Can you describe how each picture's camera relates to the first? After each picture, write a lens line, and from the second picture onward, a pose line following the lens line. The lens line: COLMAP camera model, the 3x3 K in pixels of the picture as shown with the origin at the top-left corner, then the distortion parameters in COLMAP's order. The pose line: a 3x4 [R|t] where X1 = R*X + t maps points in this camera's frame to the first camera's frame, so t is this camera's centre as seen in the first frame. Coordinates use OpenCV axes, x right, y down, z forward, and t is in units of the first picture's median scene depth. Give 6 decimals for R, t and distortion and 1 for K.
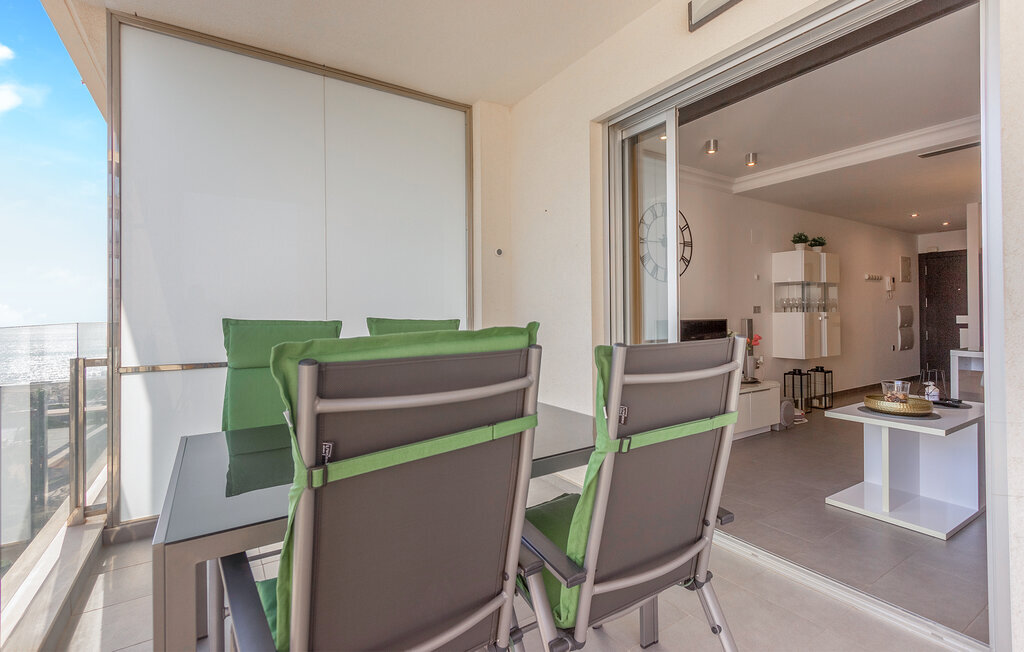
lens RADIAL K [[475.8, 0, 505.1], [0, 475.8, 321.0], [0, 0, 1]] dist [-0.005505, 0.001986]
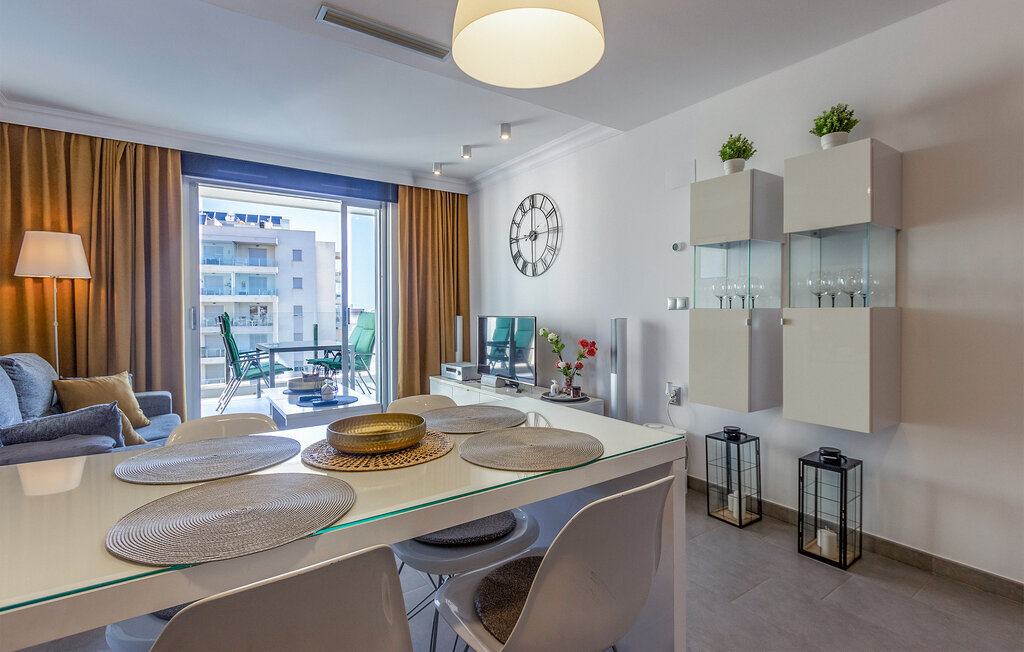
lens RADIAL K [[475.8, 0, 514.1], [0, 475.8, 319.8], [0, 0, 1]] dist [-0.005505, 0.001986]
pose [[0.047624, 0.024232, -0.998571, 1.045996], [-0.008922, 0.999676, 0.023834, -0.015591], [0.998826, 0.007774, 0.047824, 0.741867]]
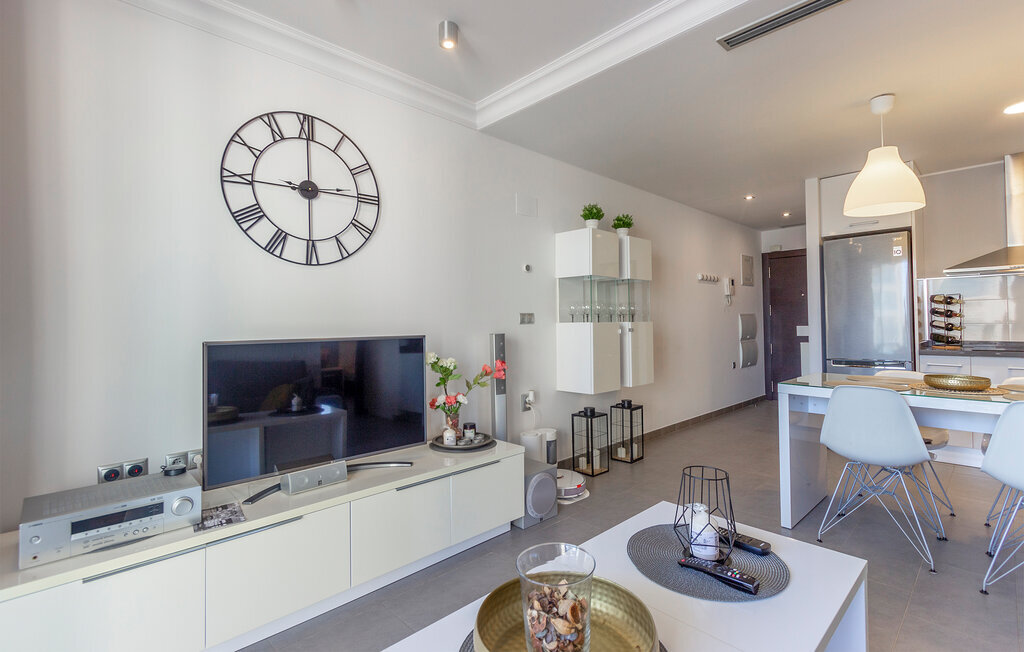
lens RADIAL K [[475.8, 0, 514.2], [0, 475.8, 327.7], [0, 0, 1]] dist [-0.005505, 0.001986]
pose [[0.979089, -0.004951, 0.203372, 0.365288], [0.006424, 0.999958, -0.006580, -0.006938], [-0.203331, 0.007749, 0.979079, 0.355875]]
